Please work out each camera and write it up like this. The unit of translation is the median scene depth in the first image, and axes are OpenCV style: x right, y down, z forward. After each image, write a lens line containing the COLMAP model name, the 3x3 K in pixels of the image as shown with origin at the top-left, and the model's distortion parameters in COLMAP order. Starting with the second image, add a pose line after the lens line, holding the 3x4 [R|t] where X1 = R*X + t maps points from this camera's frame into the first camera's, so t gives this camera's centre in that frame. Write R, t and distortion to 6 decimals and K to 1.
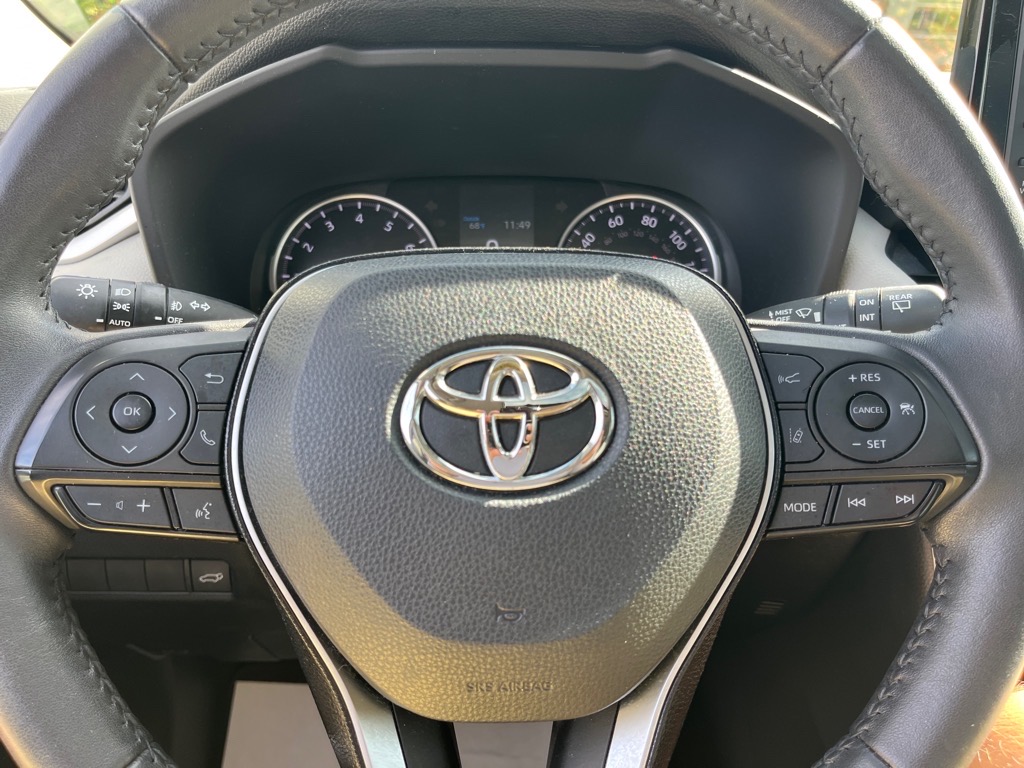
lens RADIAL K [[788.7, 0, 517.5], [0, 788.7, 377.7], [0, 0, 1]] dist [0.042253, -0.015607]
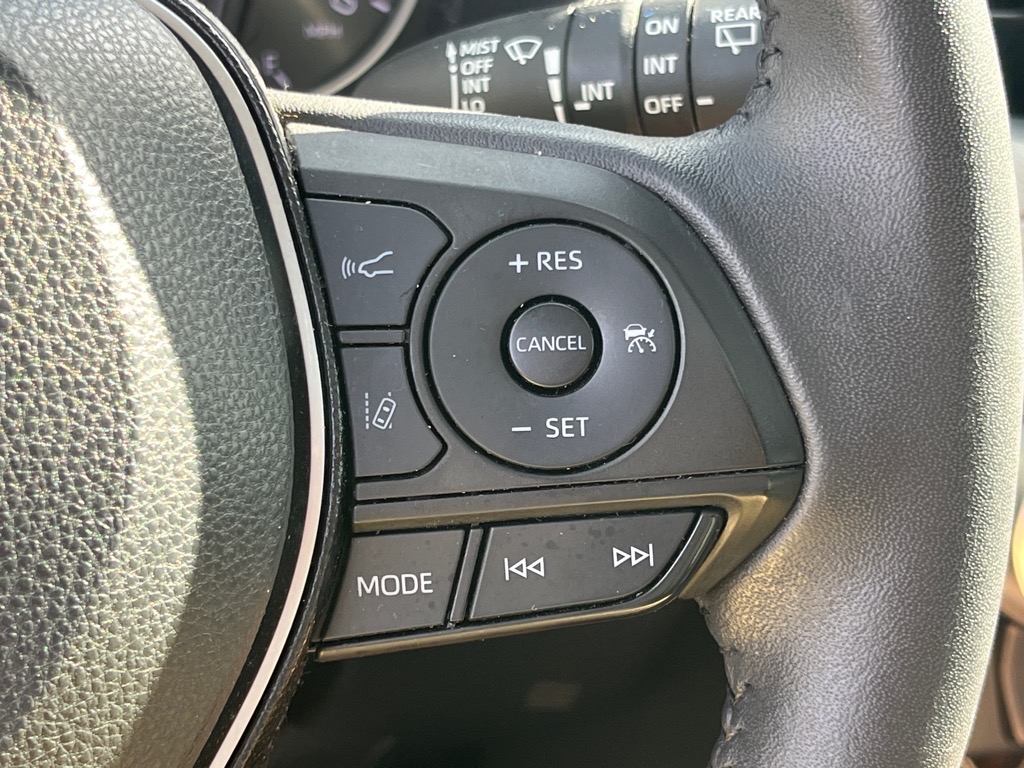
lens RADIAL K [[1736.5, 0, 521.7], [0, 1736.5, 333.0], [0, 0, 1]] dist [0.075747, 0.000000]
pose [[0.989915, -0.038980, 0.136193, 0.325274], [0.017710, 0.987908, 0.154029, -0.105920], [-0.140551, -0.150064, 0.978635, 0.151061]]
